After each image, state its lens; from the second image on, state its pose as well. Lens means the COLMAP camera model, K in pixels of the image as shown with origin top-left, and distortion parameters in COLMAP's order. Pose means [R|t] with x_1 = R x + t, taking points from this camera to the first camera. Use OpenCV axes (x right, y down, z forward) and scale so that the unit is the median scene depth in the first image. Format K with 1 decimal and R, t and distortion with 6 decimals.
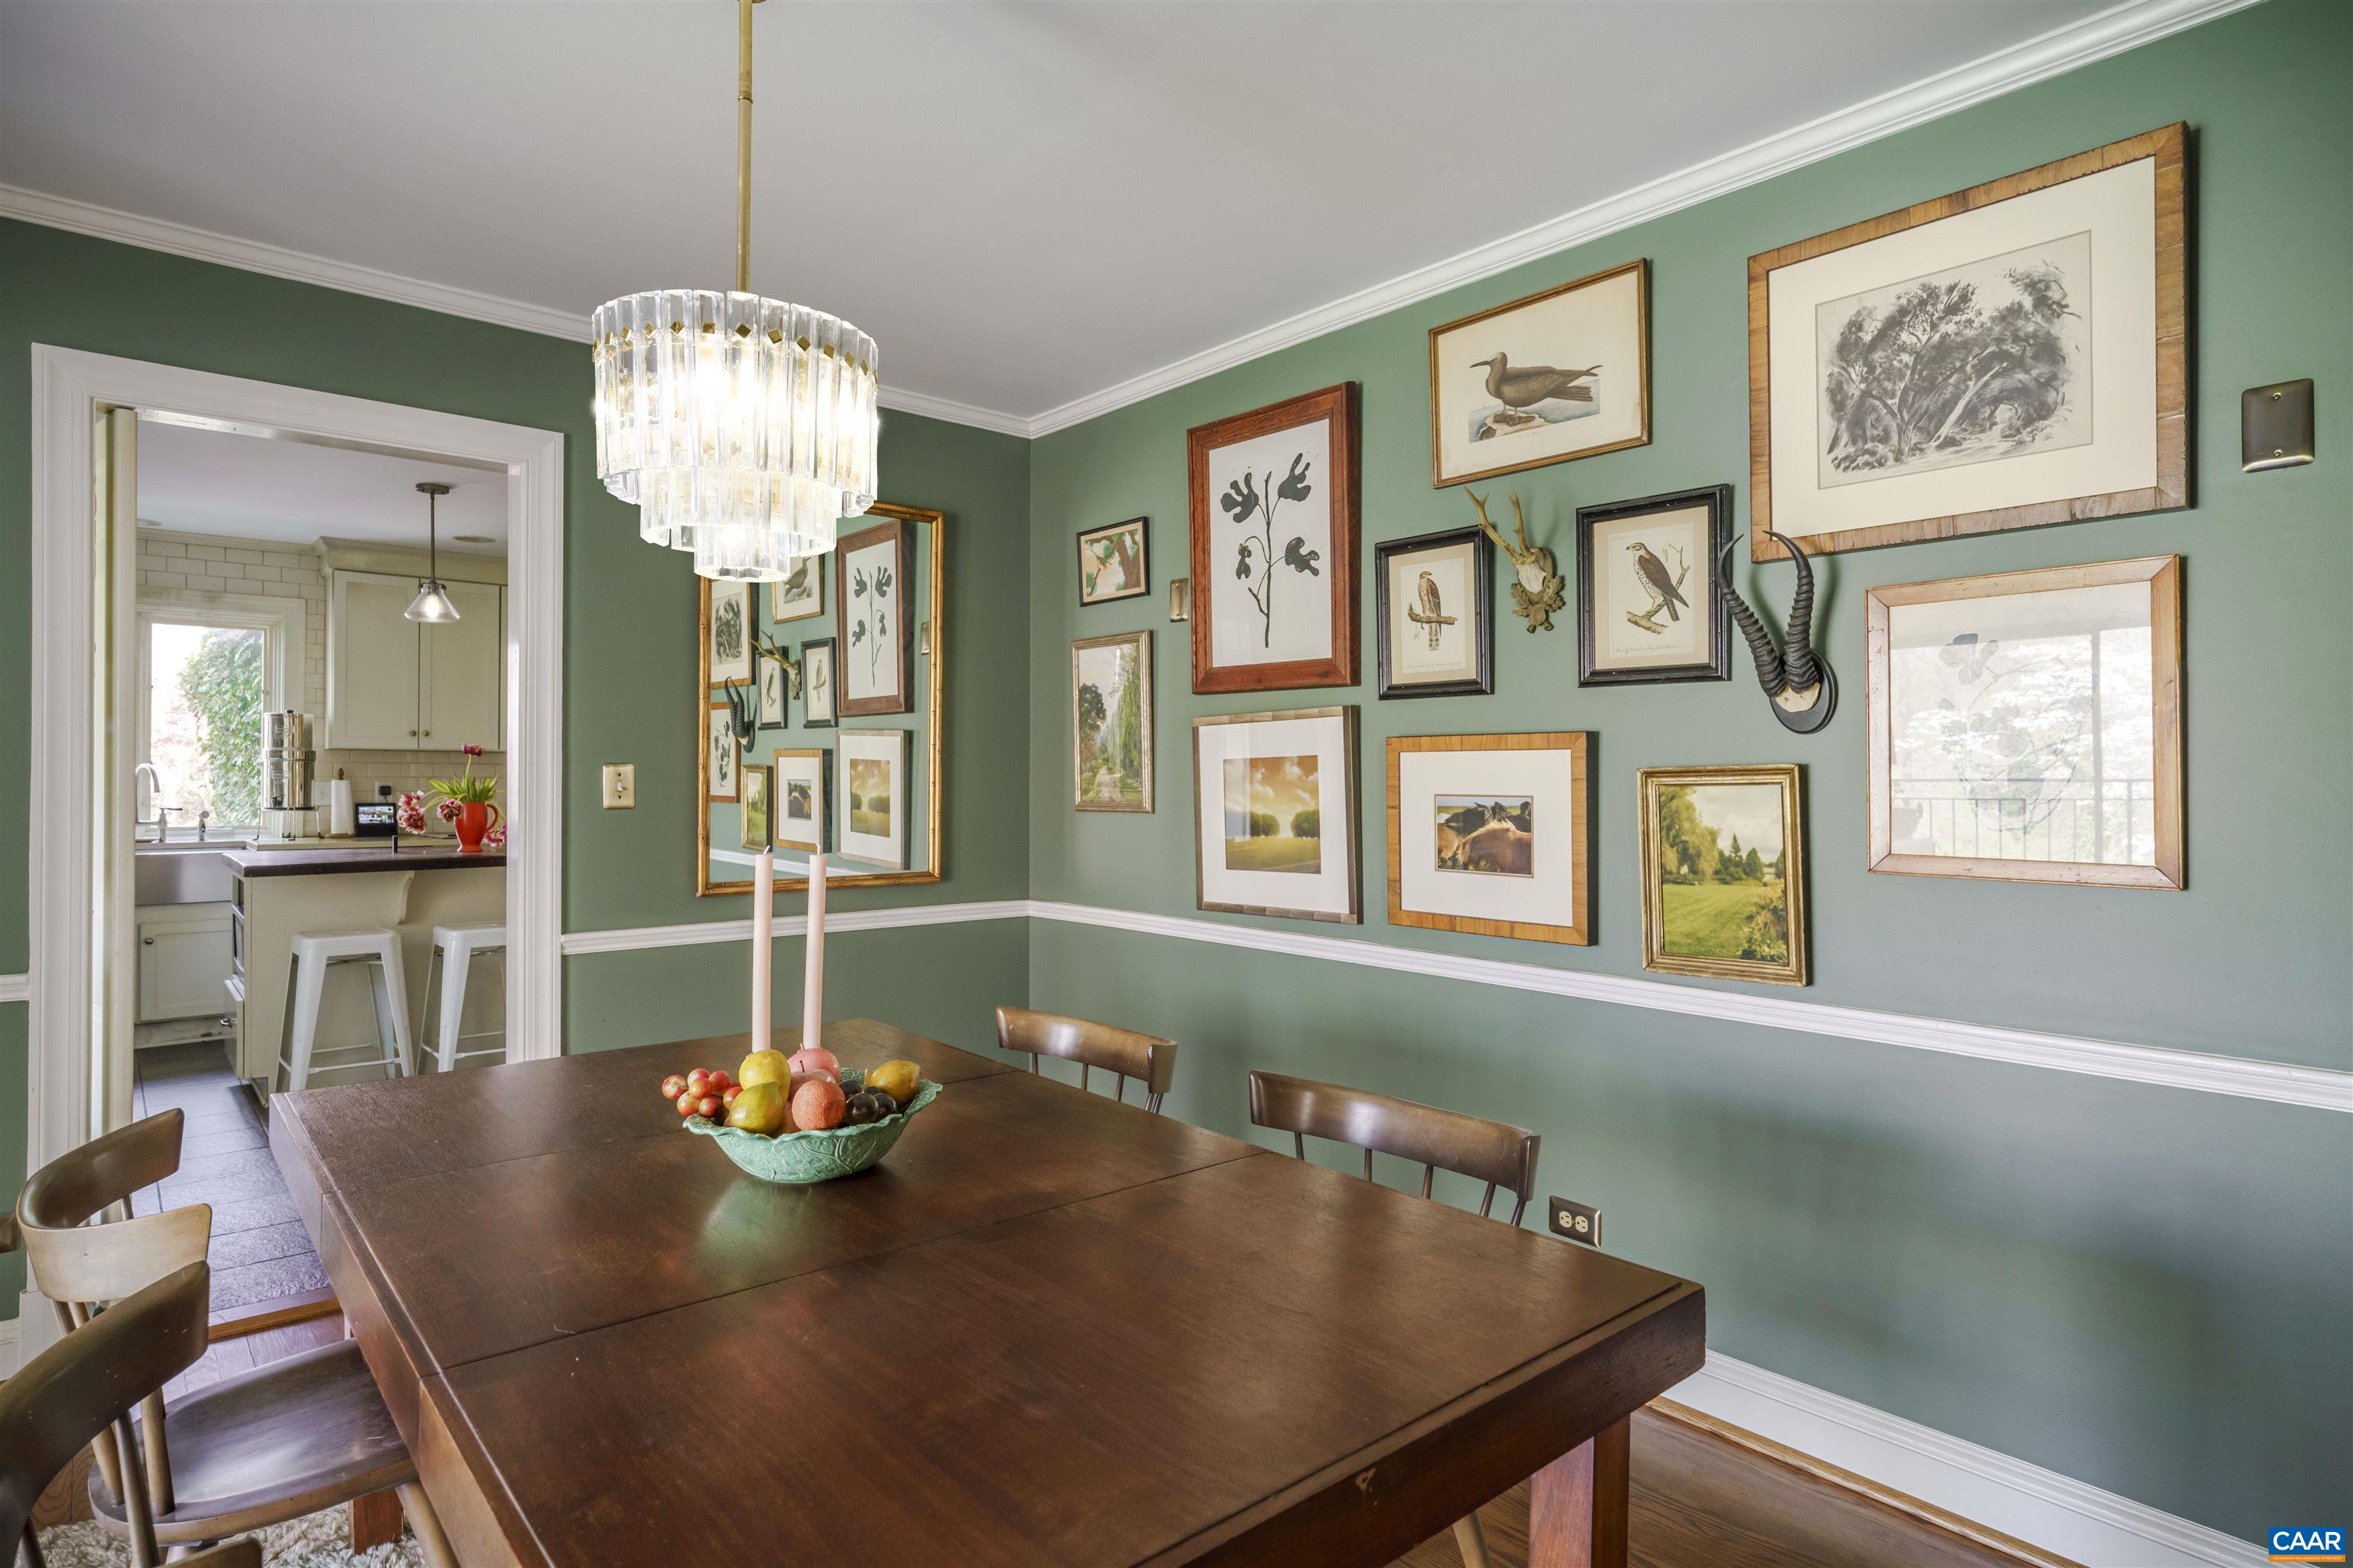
lens RADIAL K [[1251.6, 0, 1176.3], [0, 1251.6, 766.9], [0, 0, 1]] dist [-0.001273, -0.000480]
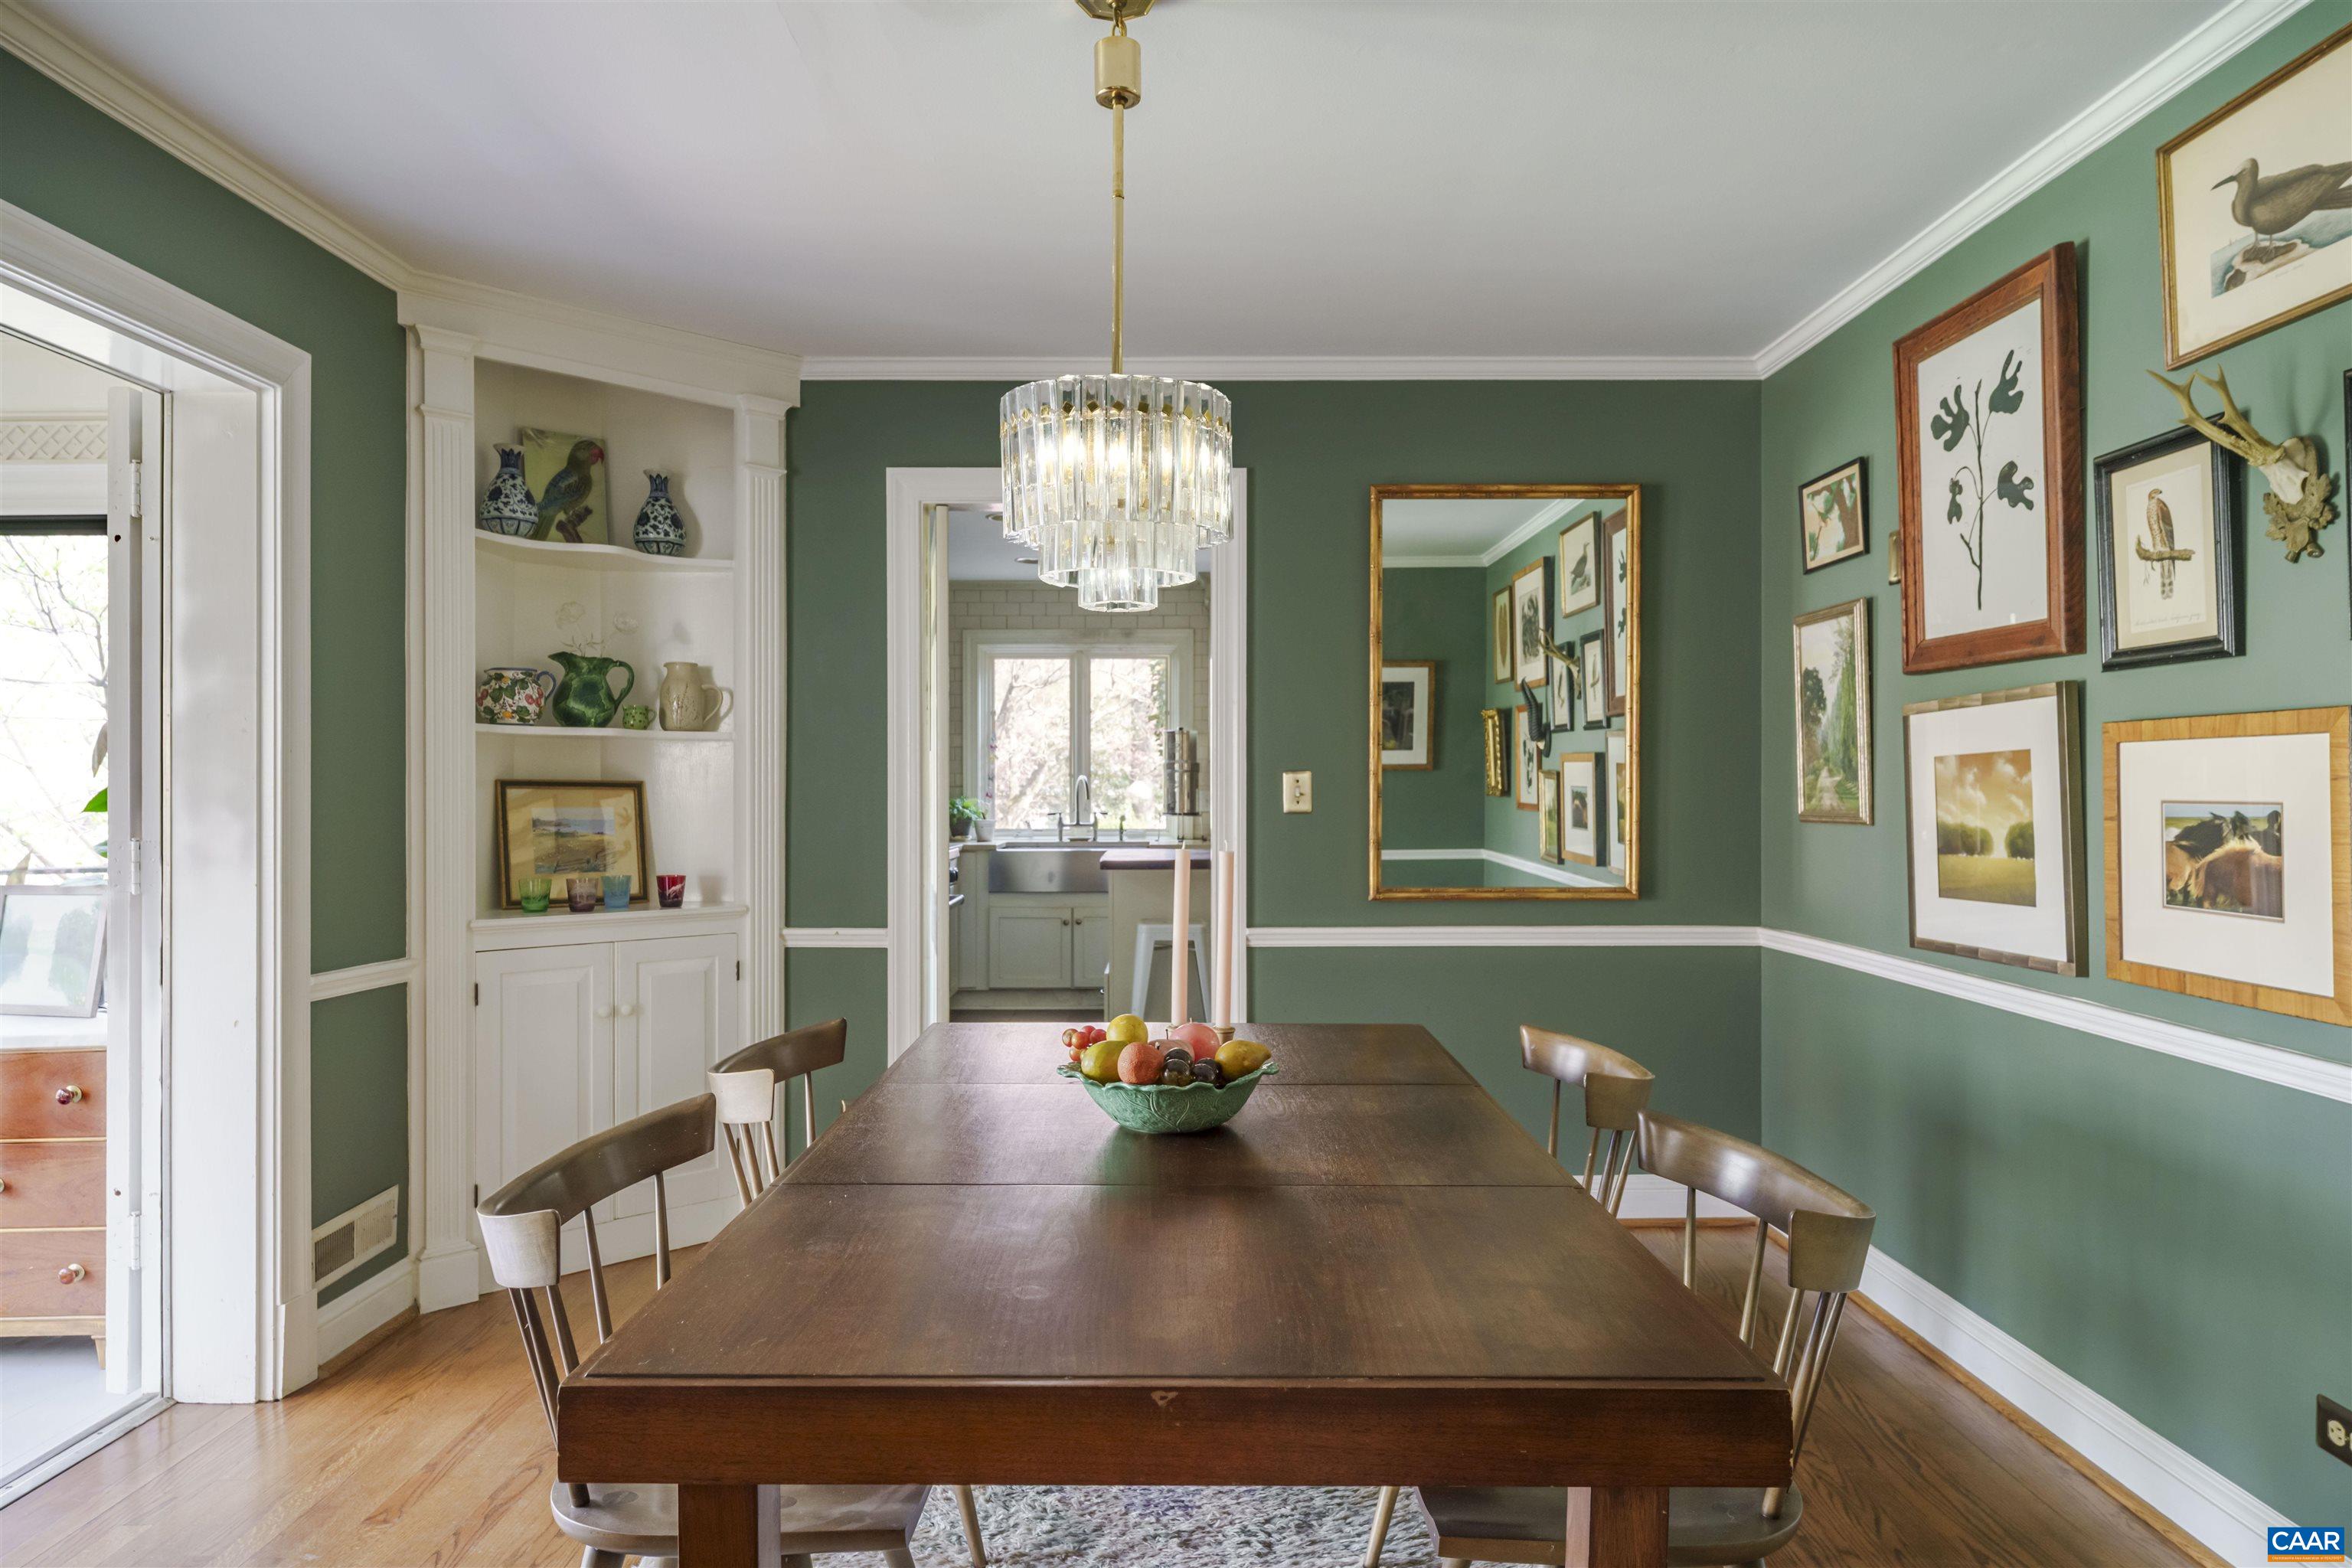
lens RADIAL K [[1442.3, 0, 1176.0], [0, 1442.3, 784.0], [0, 0, 1]] dist [-0.001271, 0.000274]
pose [[0.756165, -0.005278, -0.654359, 0.282561], [0.009605, 0.999949, 0.003034, 0.004002], [0.654310, -0.008579, 0.756178, 0.008932]]
